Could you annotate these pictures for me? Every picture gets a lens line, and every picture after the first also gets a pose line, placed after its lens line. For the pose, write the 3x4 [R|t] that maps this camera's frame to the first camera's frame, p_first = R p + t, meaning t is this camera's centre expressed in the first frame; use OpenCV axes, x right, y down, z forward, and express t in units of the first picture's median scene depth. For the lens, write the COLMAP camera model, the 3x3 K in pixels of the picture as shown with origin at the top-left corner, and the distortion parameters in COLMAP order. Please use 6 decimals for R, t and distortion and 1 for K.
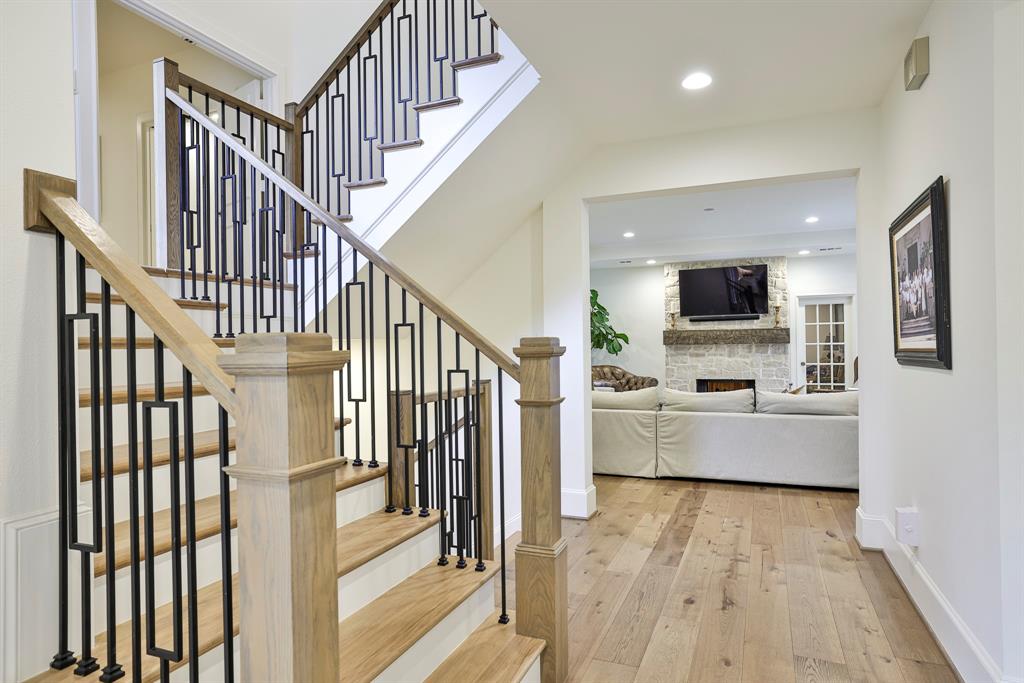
lens RADIAL K [[620.2, 0, 512.0], [0, 620.2, 341.5], [0, 0, 1]] dist [-0.020423, 0.020361]
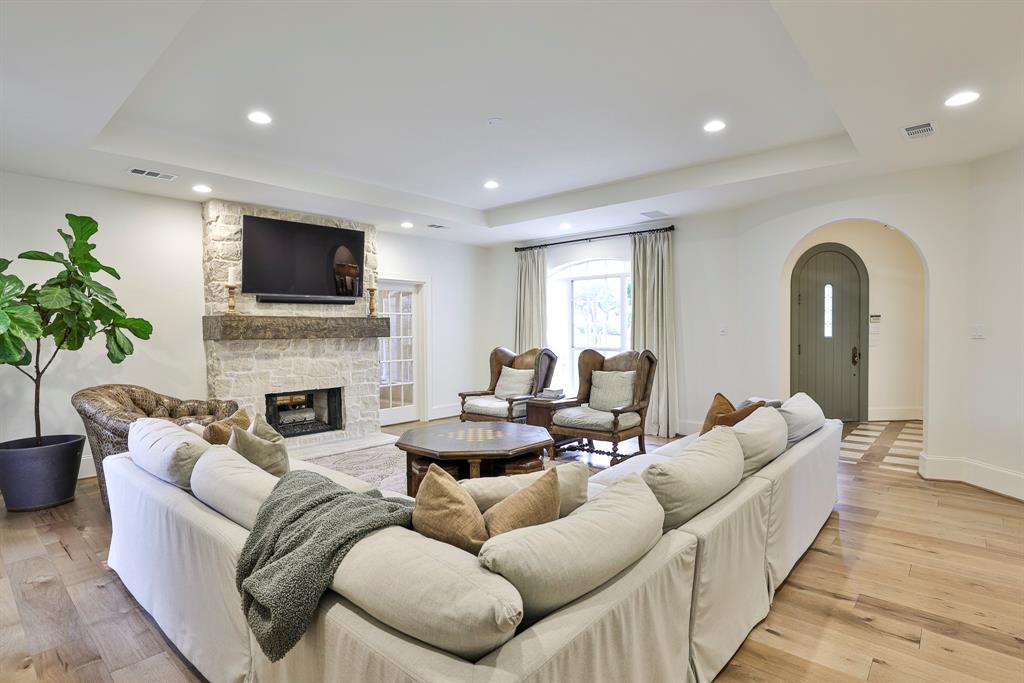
lens RADIAL K [[526.9, 0, 512.0], [0, 526.9, 341.5], [0, 0, 1]] dist [-0.000069, 0.000202]
pose [[0.323779, -0.012410, 0.946051, -0.130908], [-0.003644, 0.999890, 0.014364, -0.001467], [-0.946126, -0.008099, 0.323698, 0.607330]]
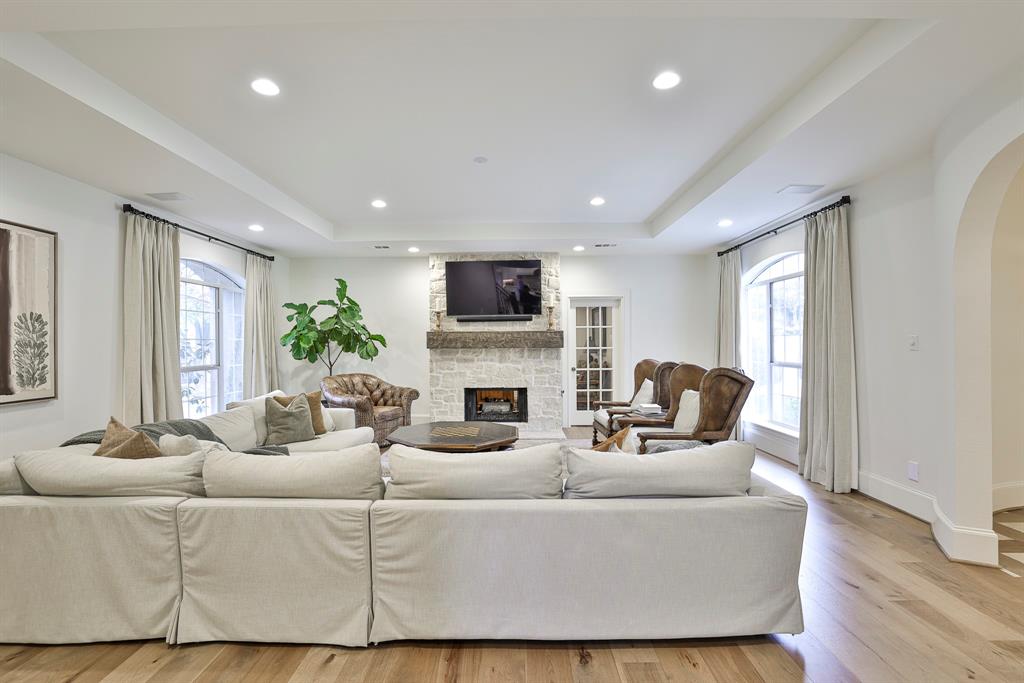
lens RADIAL K [[471.1, 0, 512.0], [0, 471.1, 341.5], [0, 0, 1]] dist [-0.027298, 0.000570]
pose [[0.928347, 0.007699, 0.371636, 0.116221], [-0.008206, 0.999966, -0.000218, -0.005188], [-0.371625, -0.002847, 0.928379, 0.368565]]
